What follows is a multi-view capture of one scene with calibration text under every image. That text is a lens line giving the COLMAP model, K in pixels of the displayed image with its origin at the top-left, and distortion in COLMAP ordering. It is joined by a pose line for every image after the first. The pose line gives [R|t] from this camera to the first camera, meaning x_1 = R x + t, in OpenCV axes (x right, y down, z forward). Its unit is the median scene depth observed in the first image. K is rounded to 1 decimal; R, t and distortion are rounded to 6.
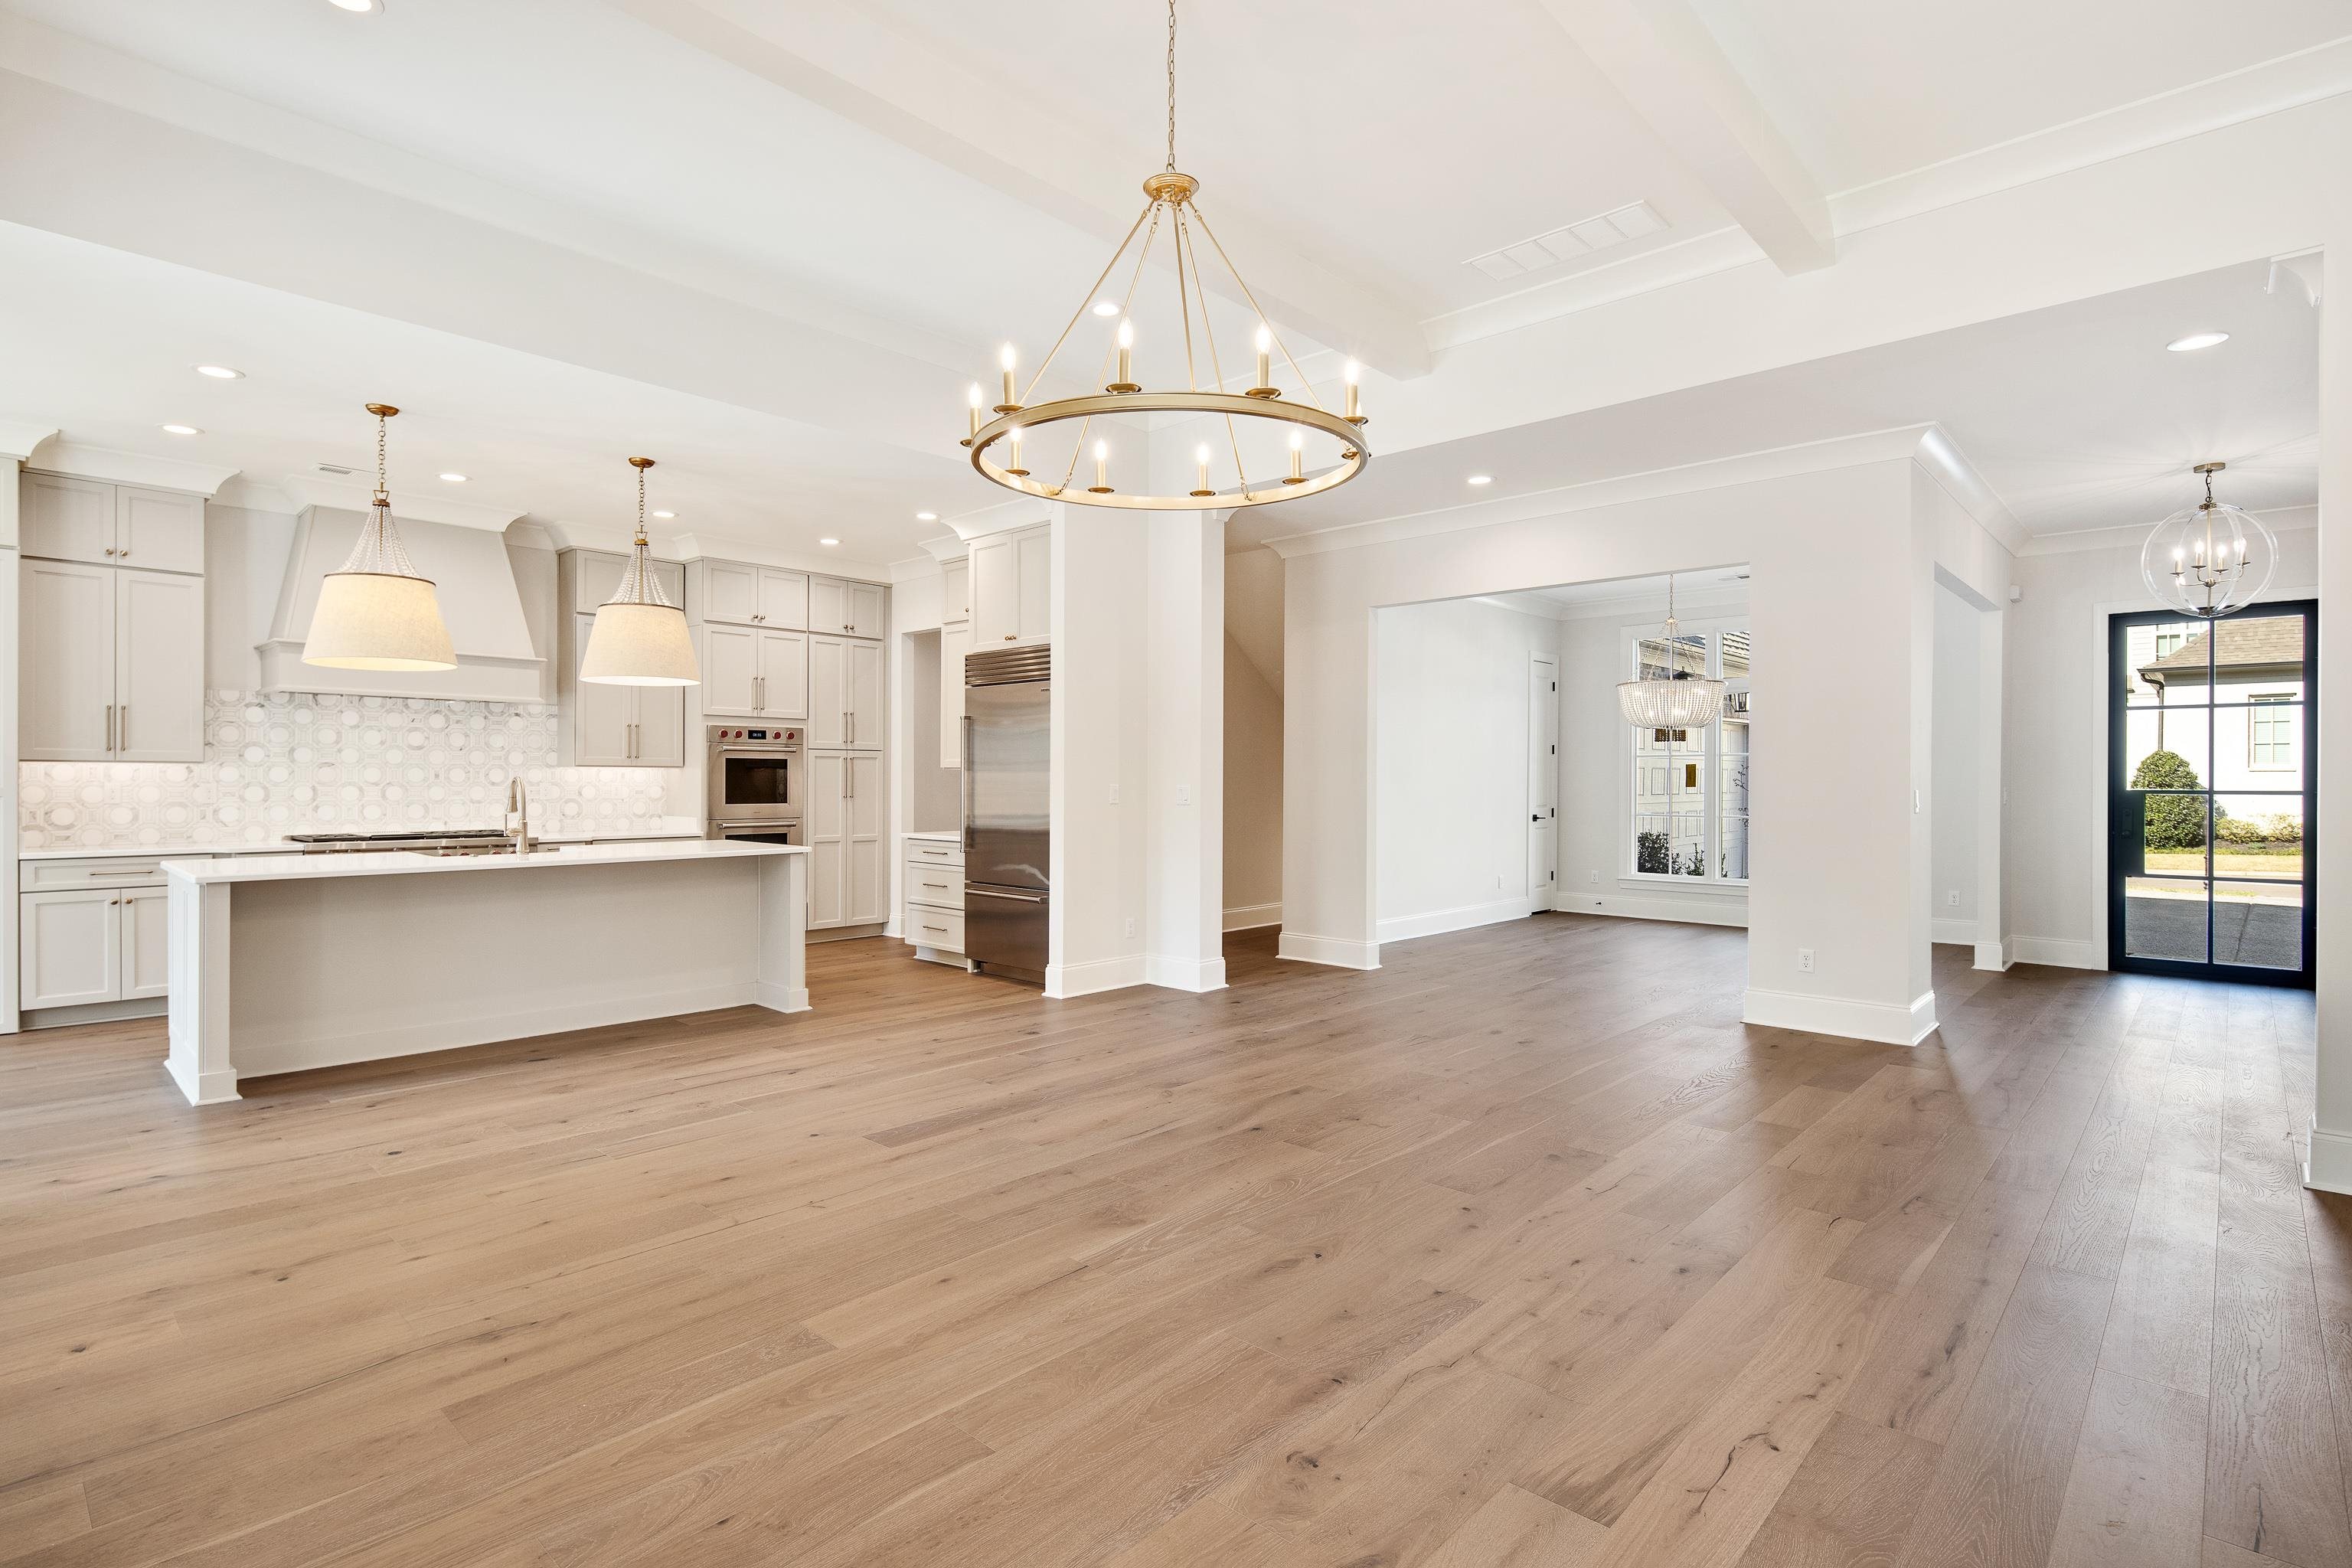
lens RADIAL K [[1136.7, 0, 1159.4], [0, 1136.7, 785.2], [0, 0, 1]] dist [0.007351, -0.006409]
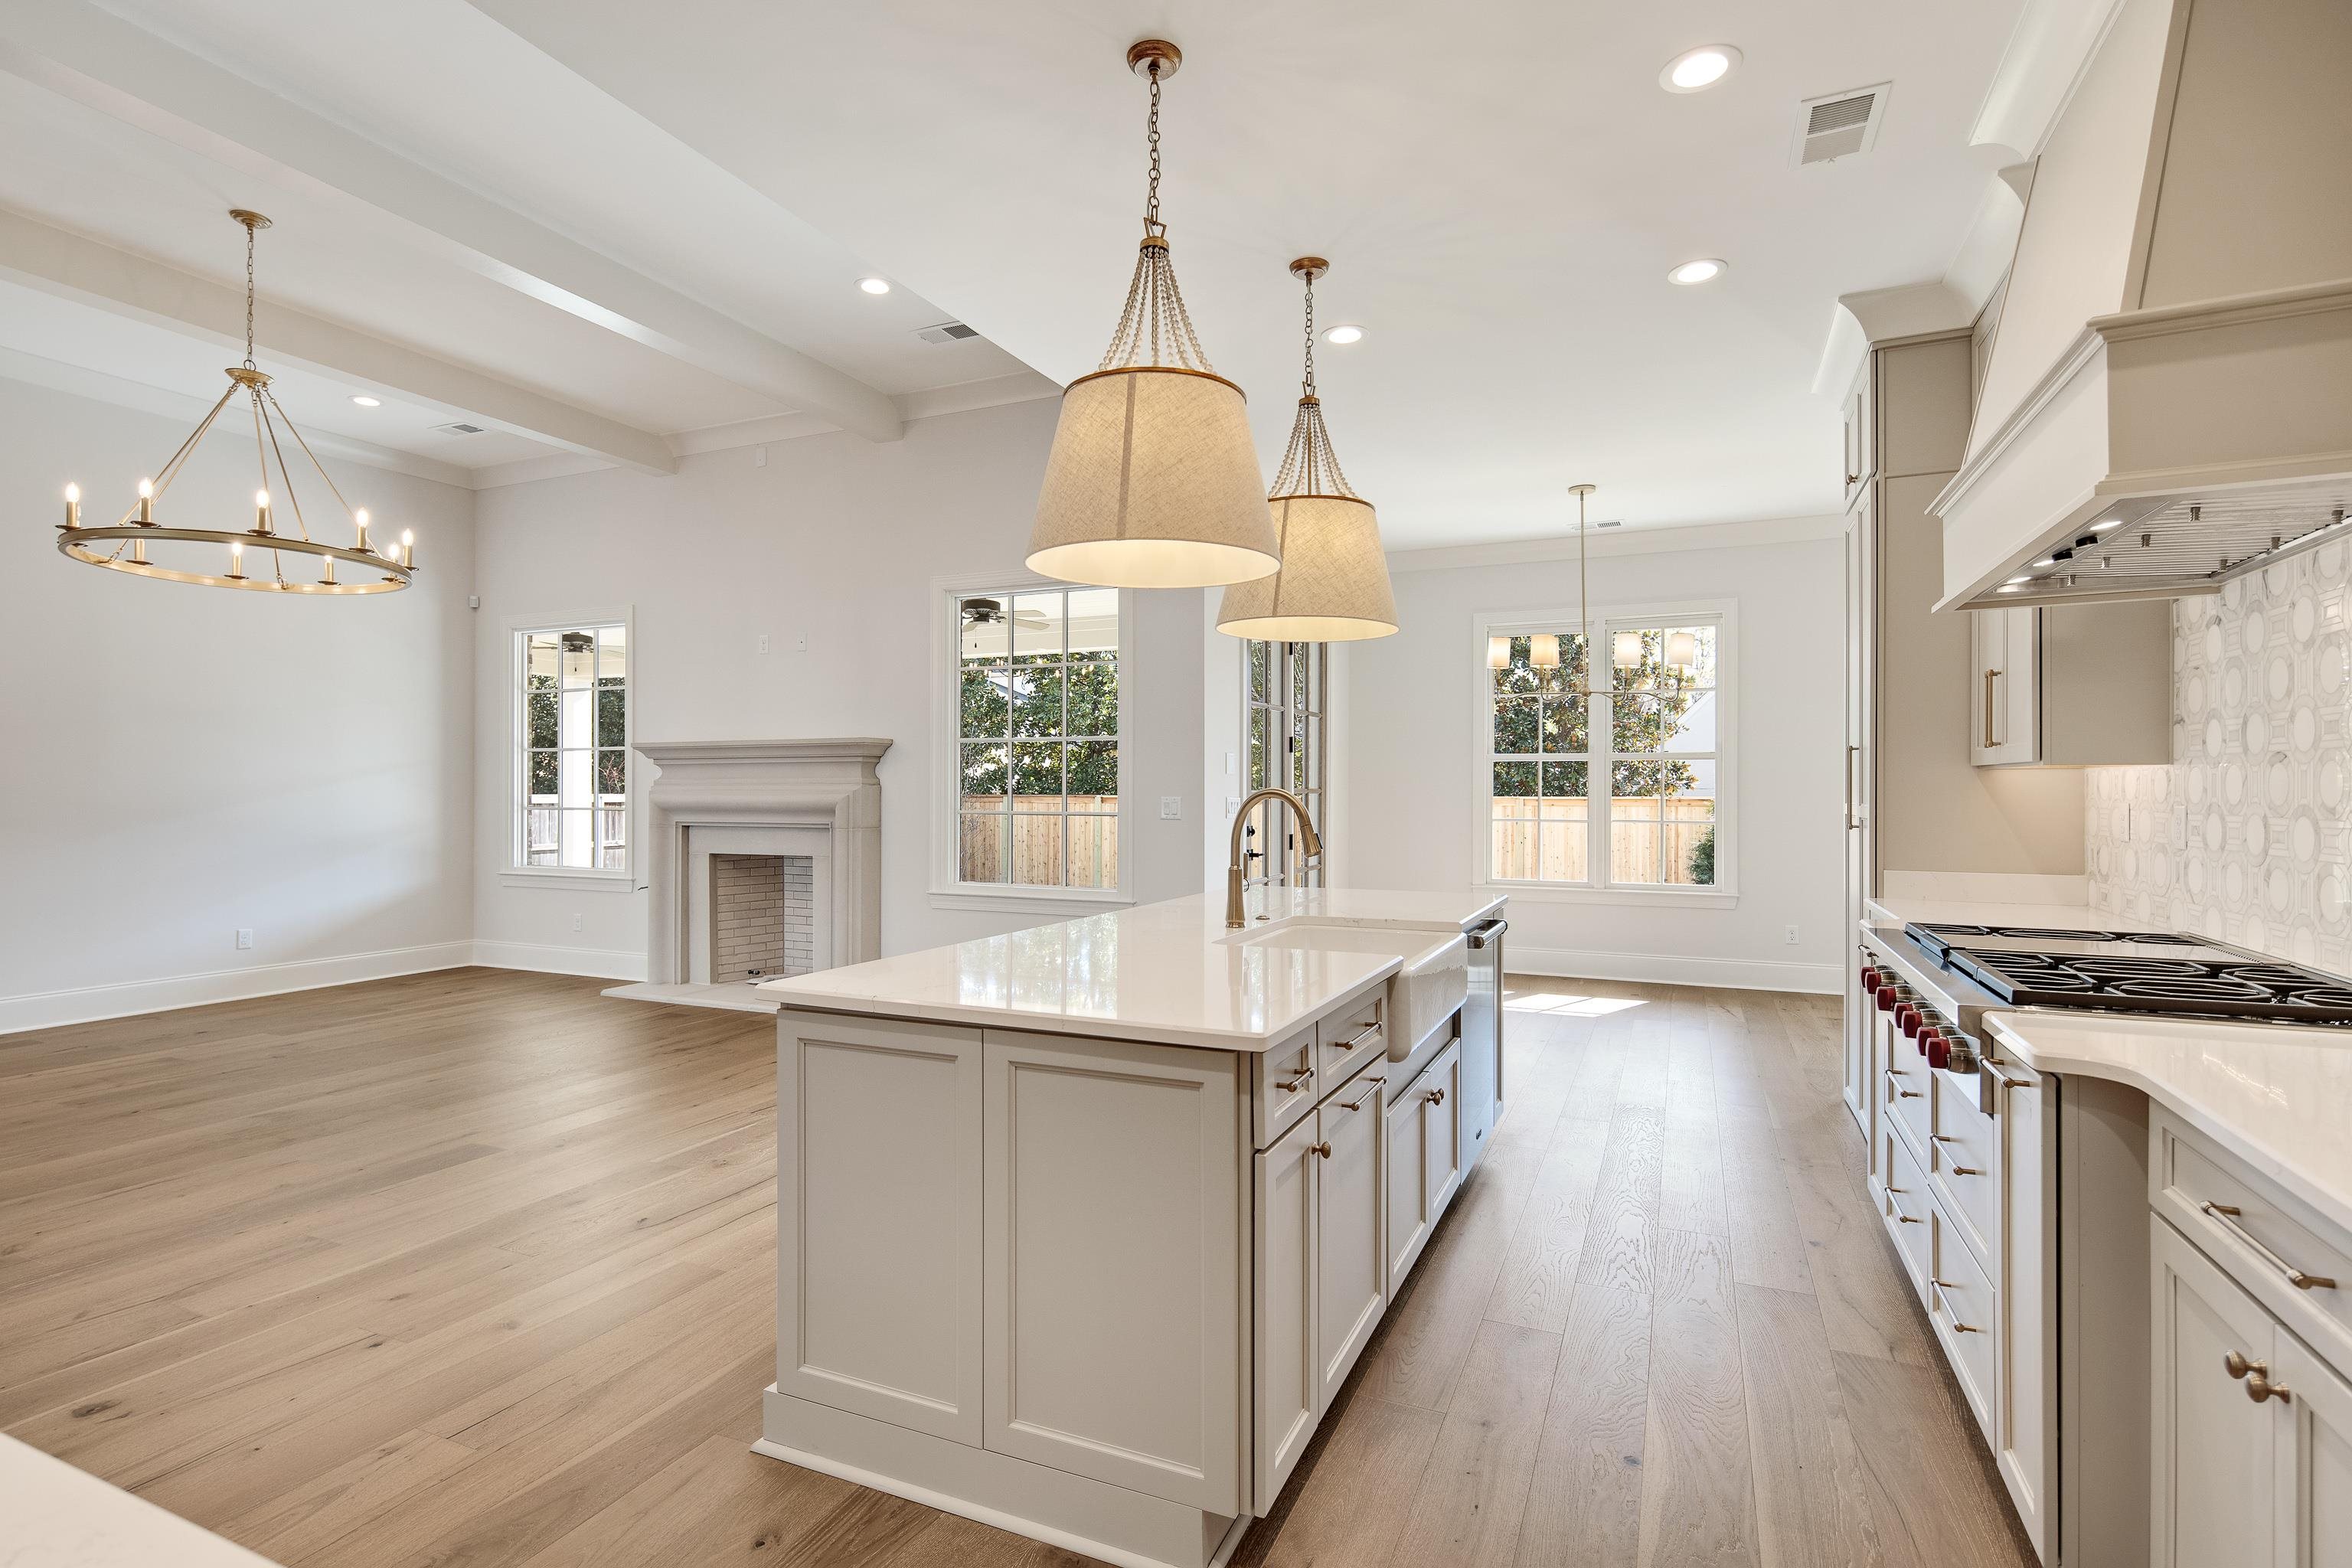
lens RADIAL K [[1136.7, 0, 1177.9], [0, 1136.7, 791.9], [0, 0, 1]] dist [0.007351, -0.006409]
pose [[-0.944081, -0.003492, -0.329694, -0.306006], [-0.005514, 0.999971, 0.005197, -0.007499], [0.329666, 0.006724, -0.944074, 1.337818]]
